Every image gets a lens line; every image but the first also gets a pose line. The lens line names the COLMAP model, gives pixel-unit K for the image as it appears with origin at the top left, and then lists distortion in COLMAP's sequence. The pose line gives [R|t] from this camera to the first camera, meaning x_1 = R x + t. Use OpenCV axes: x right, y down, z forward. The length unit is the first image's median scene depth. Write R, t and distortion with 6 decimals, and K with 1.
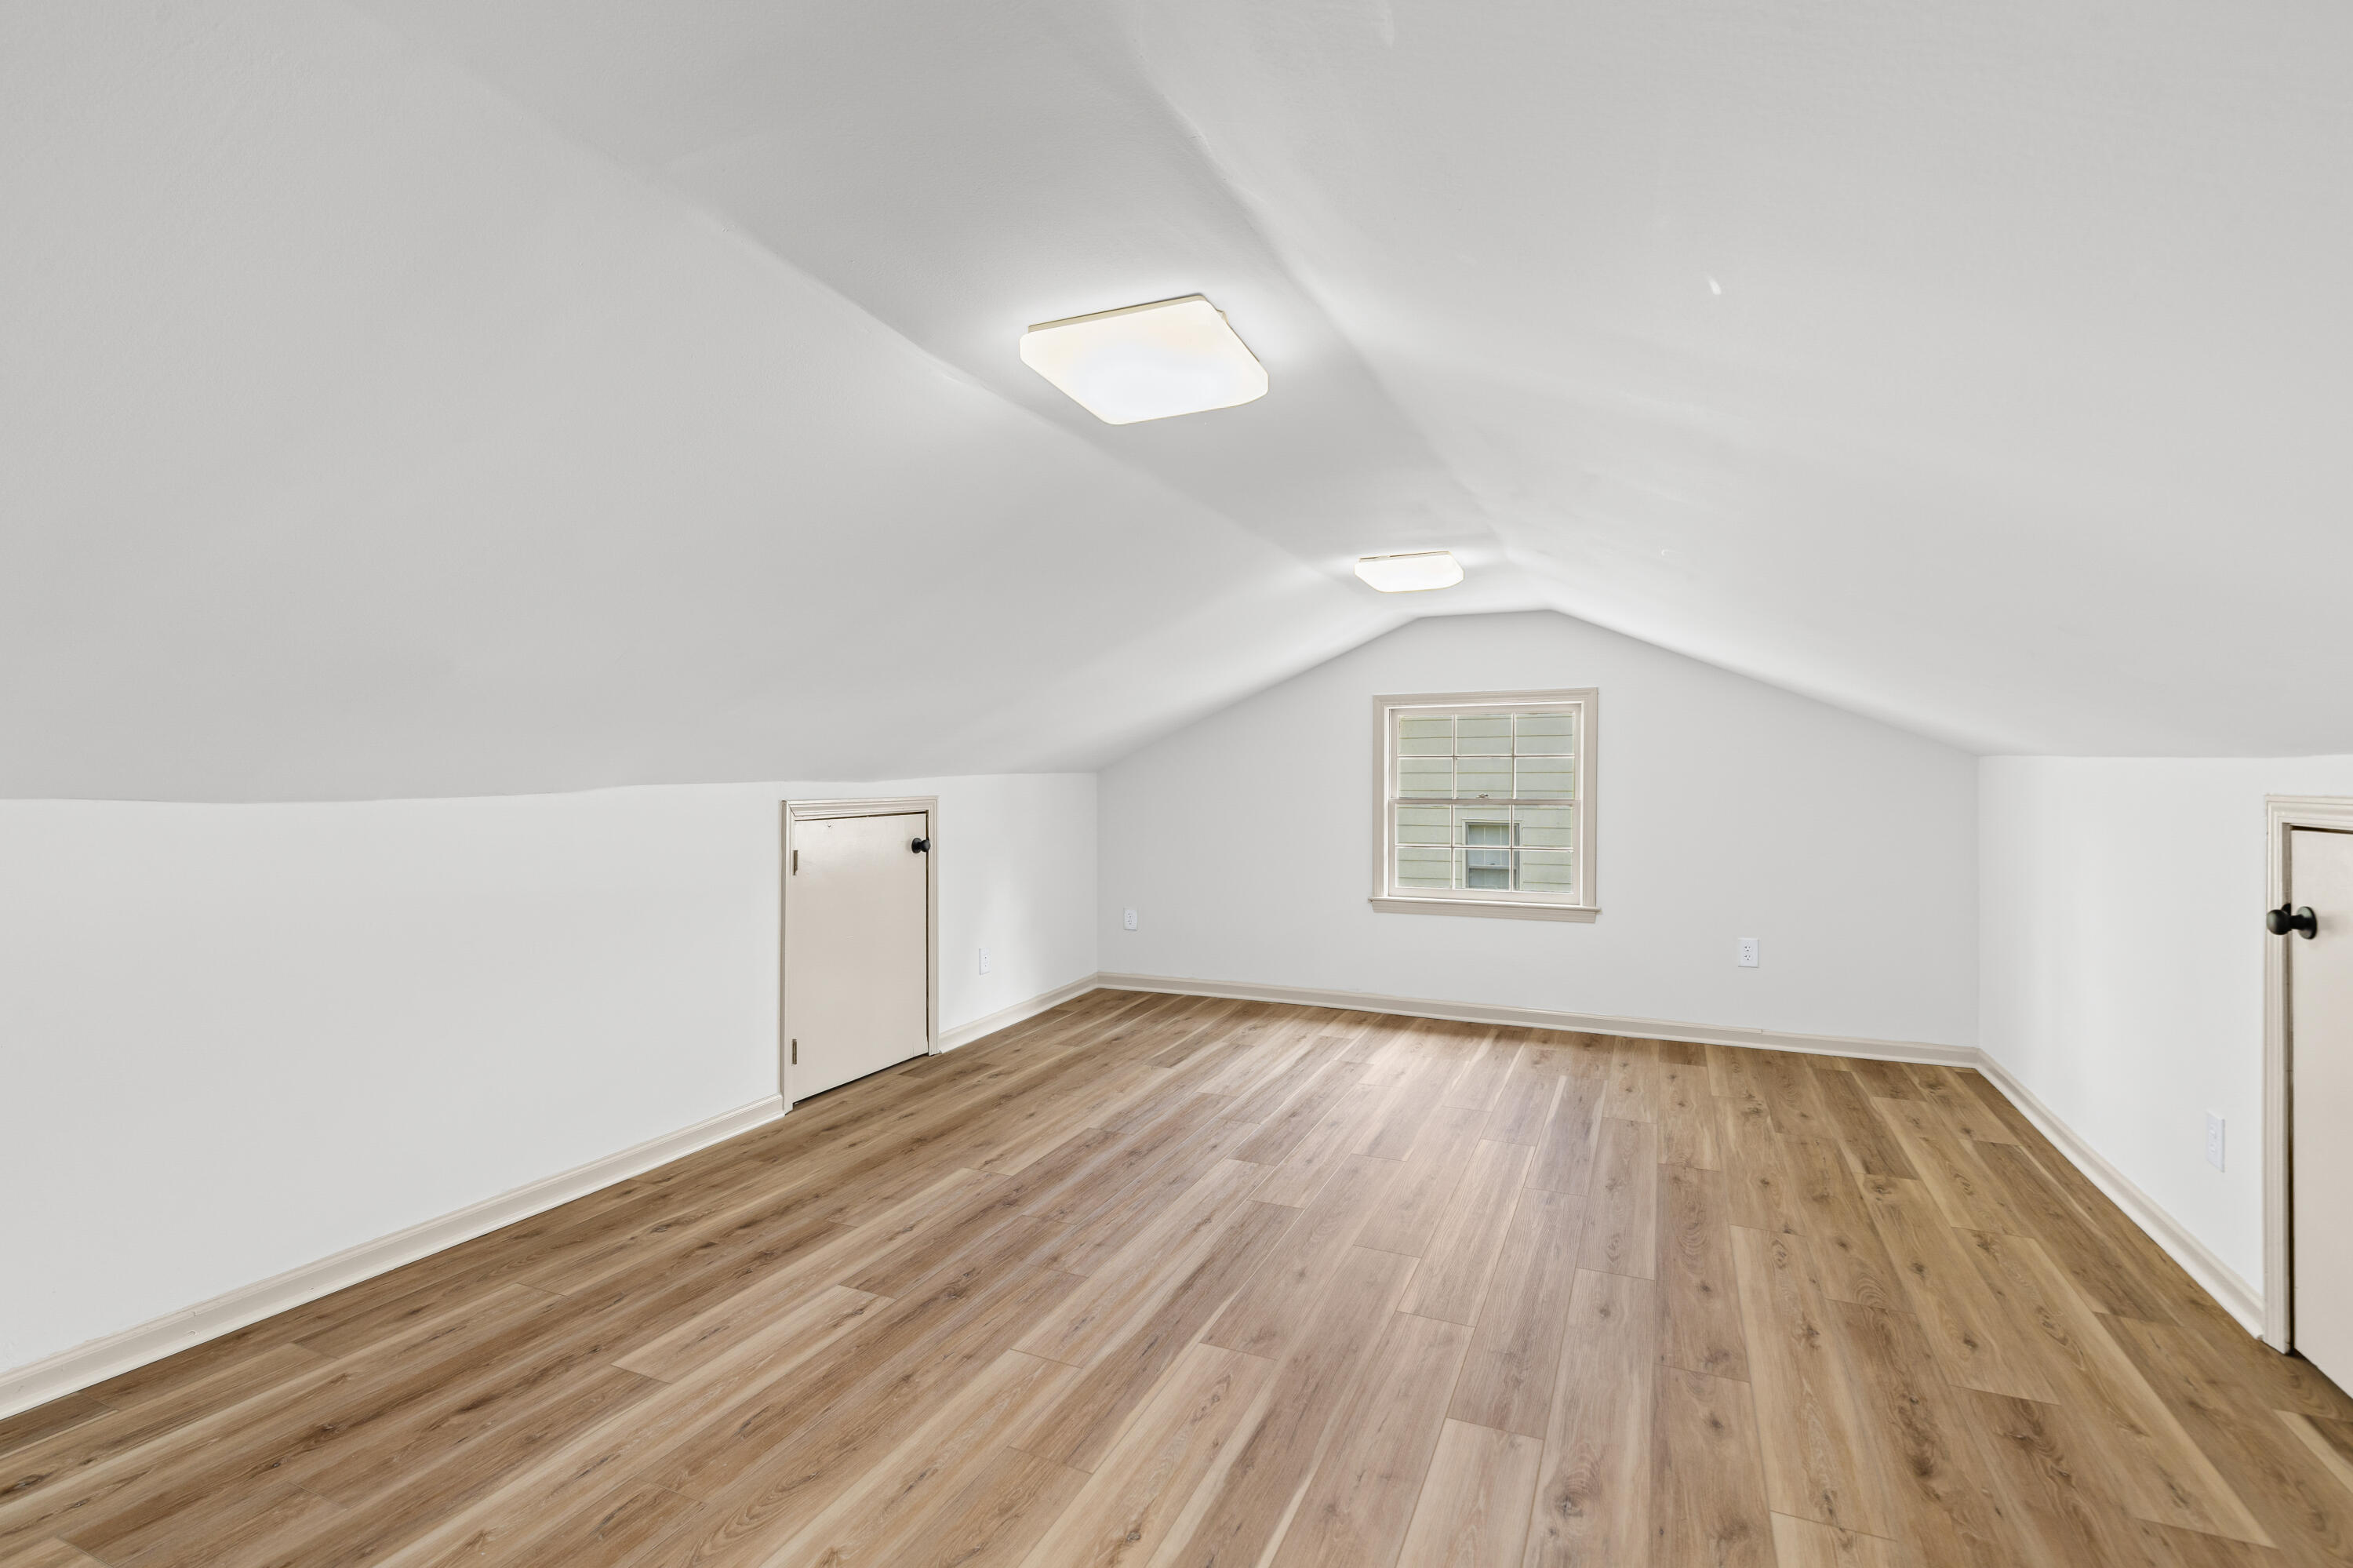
lens RADIAL K [[1063.3, 0, 1176.3], [0, 1063.3, 774.9], [0, 0, 1]] dist [0.003044, 0.000961]
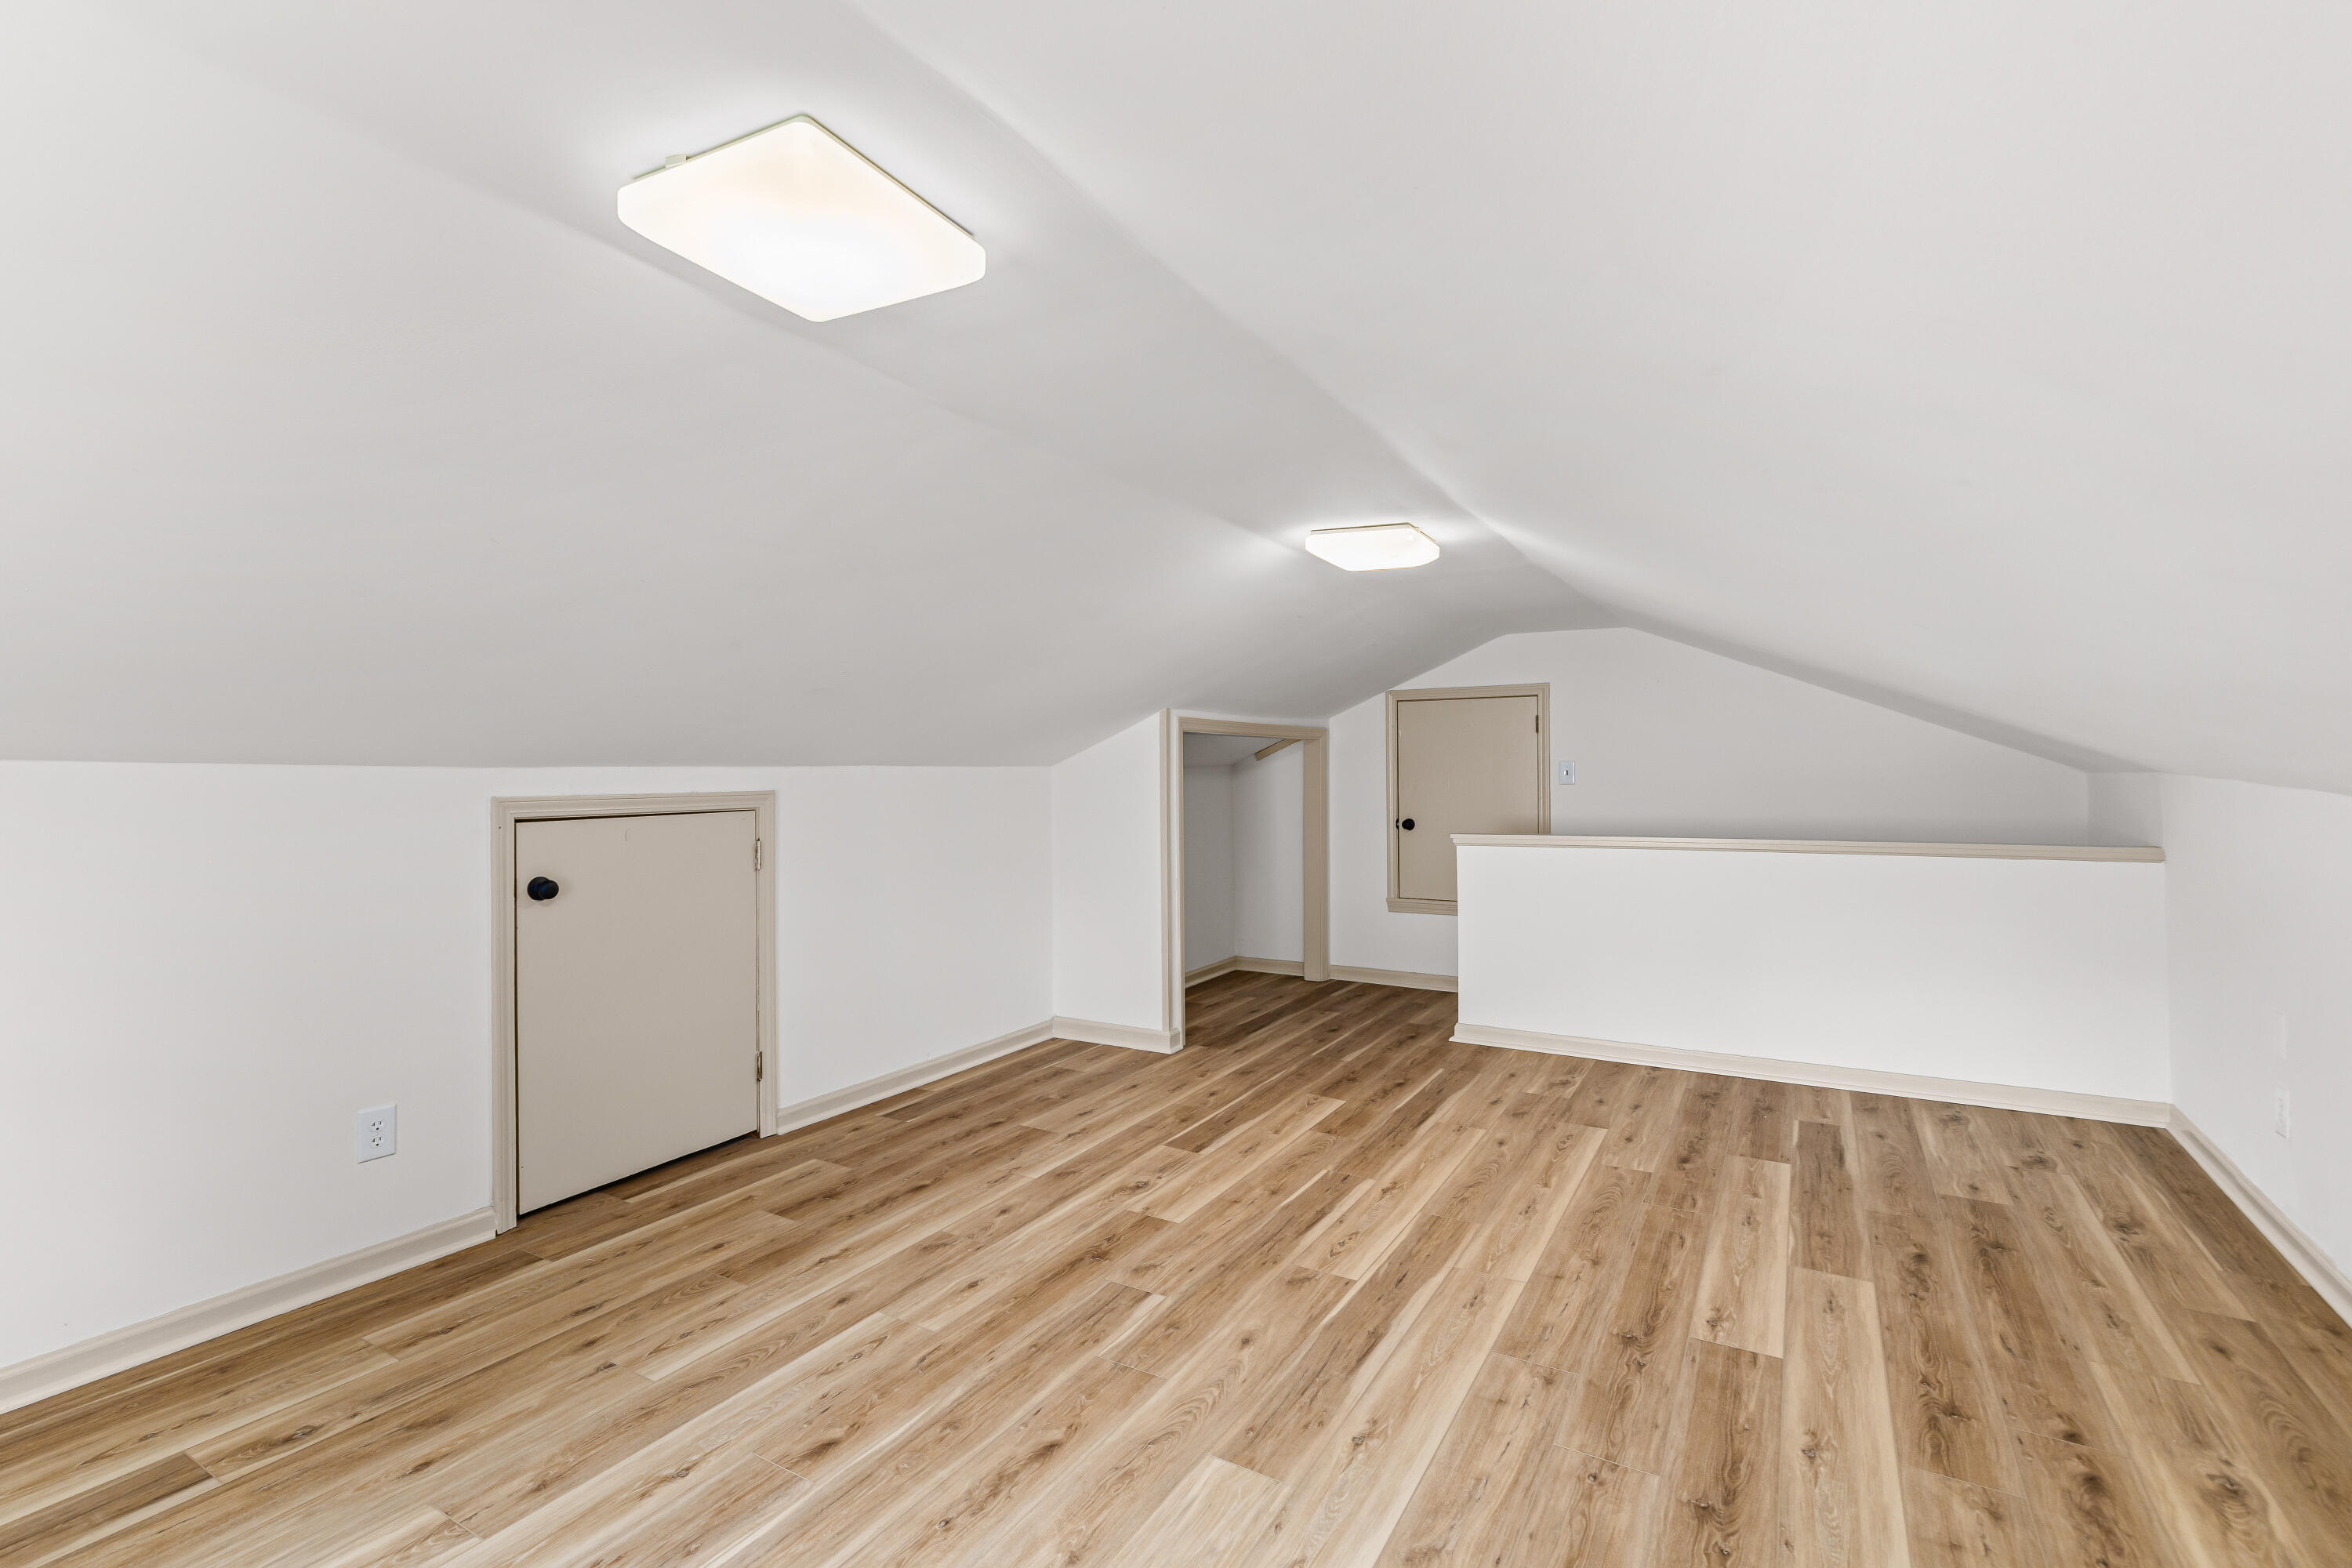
lens RADIAL K [[1062.8, 0, 1175.8], [0, 1062.8, 774.9], [0, 0, 1]] dist [0.003044, 0.000961]
pose [[-0.994136, 0.008695, 0.107786, 0.086621], [0.009110, 0.999953, 0.003364, -0.006707], [-0.107752, 0.004326, -0.994168, 2.140011]]
